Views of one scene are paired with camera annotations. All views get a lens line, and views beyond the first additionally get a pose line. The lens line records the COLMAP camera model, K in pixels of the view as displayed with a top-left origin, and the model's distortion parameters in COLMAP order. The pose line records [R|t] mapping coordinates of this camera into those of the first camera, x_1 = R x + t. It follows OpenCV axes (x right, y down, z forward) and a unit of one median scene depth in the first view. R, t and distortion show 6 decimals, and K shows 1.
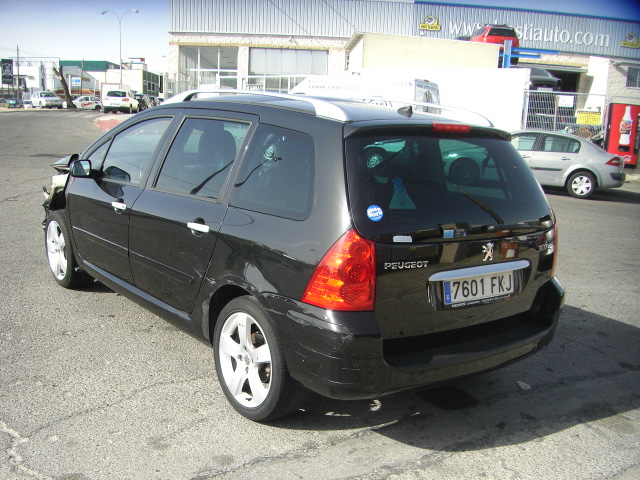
lens RADIAL K [[718.1, 0, 287.6], [0, 718.1, 339.9], [0, 0, 1]] dist [-0.160957, 0.048991]
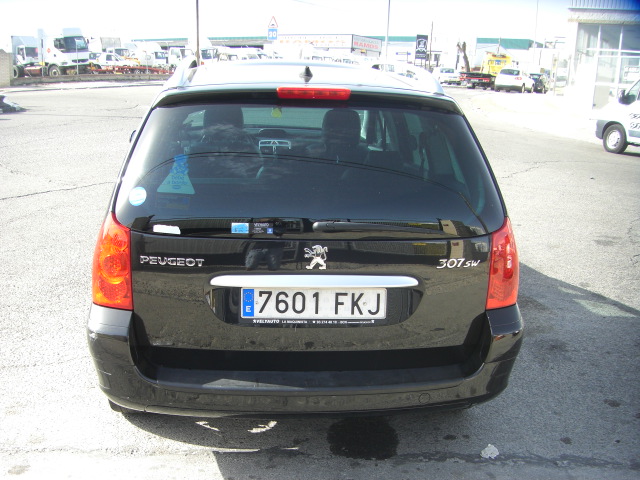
lens RADIAL K [[718.1, 0, 287.6], [0, 718.1, 339.9], [0, 0, 1]] dist [-0.160957, 0.048991]
pose [[0.840808, 0.171400, -0.513482, 0.636978], [-0.156699, 0.985004, 0.072204, -0.085344], [0.518157, 0.019753, 0.855057, 0.327056]]
